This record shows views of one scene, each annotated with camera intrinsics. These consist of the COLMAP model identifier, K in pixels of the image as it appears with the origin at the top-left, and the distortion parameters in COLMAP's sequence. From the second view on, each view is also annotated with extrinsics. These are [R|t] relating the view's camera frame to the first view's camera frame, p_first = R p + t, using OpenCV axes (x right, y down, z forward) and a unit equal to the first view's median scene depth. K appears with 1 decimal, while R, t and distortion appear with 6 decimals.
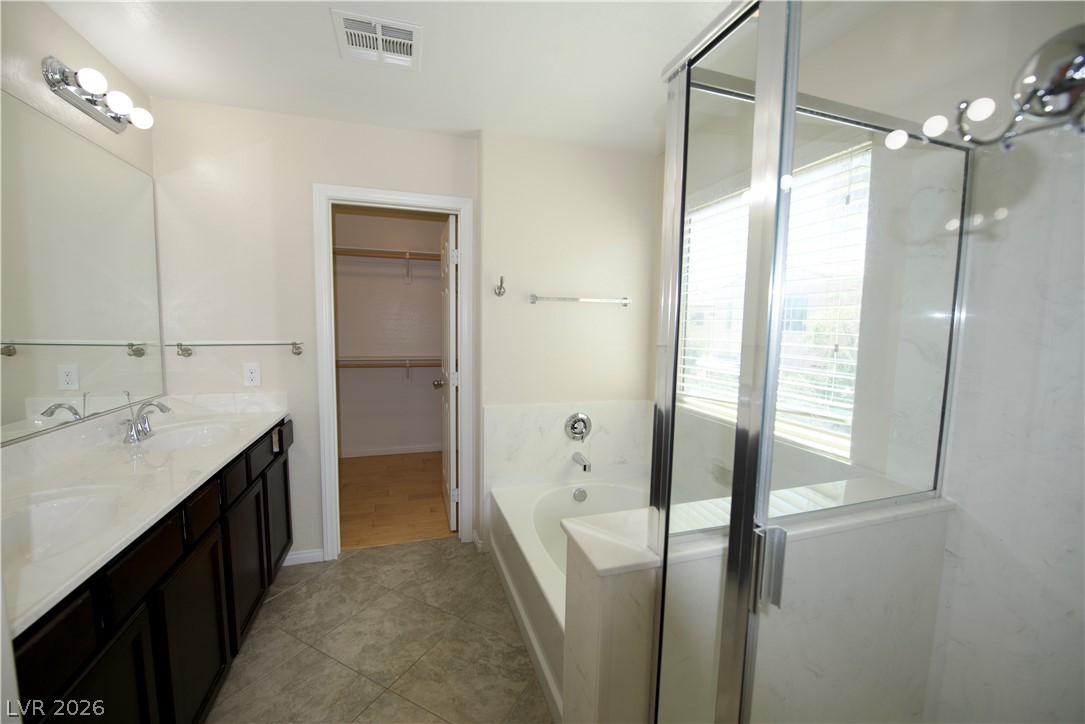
lens RADIAL K [[434.9, 0, 541.0], [0, 434.9, 365.3], [0, 0, 1]] dist [-0.014676, -0.002343]
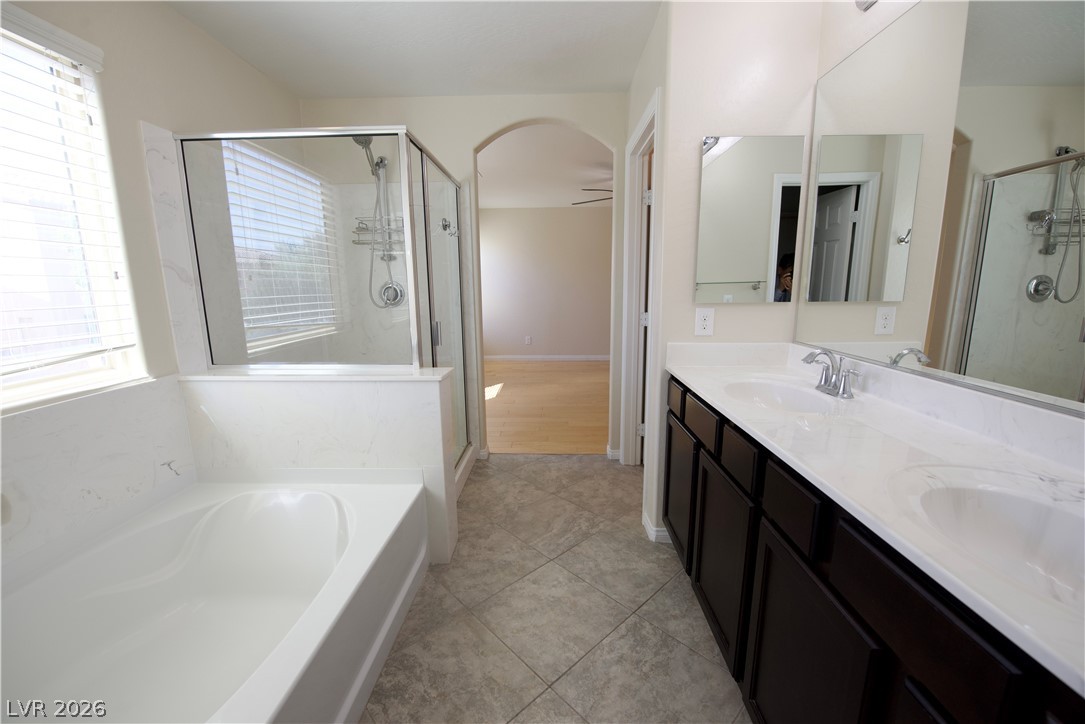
lens RADIAL K [[434.9, 0, 543.5], [0, 434.9, 367.0], [0, 0, 1]] dist [-0.014676, -0.002343]
pose [[-0.944800, -0.070821, 0.319901, -0.566255], [0.019165, 0.962743, 0.269739, -0.080367], [-0.327086, 0.260980, -0.908242, 1.590778]]
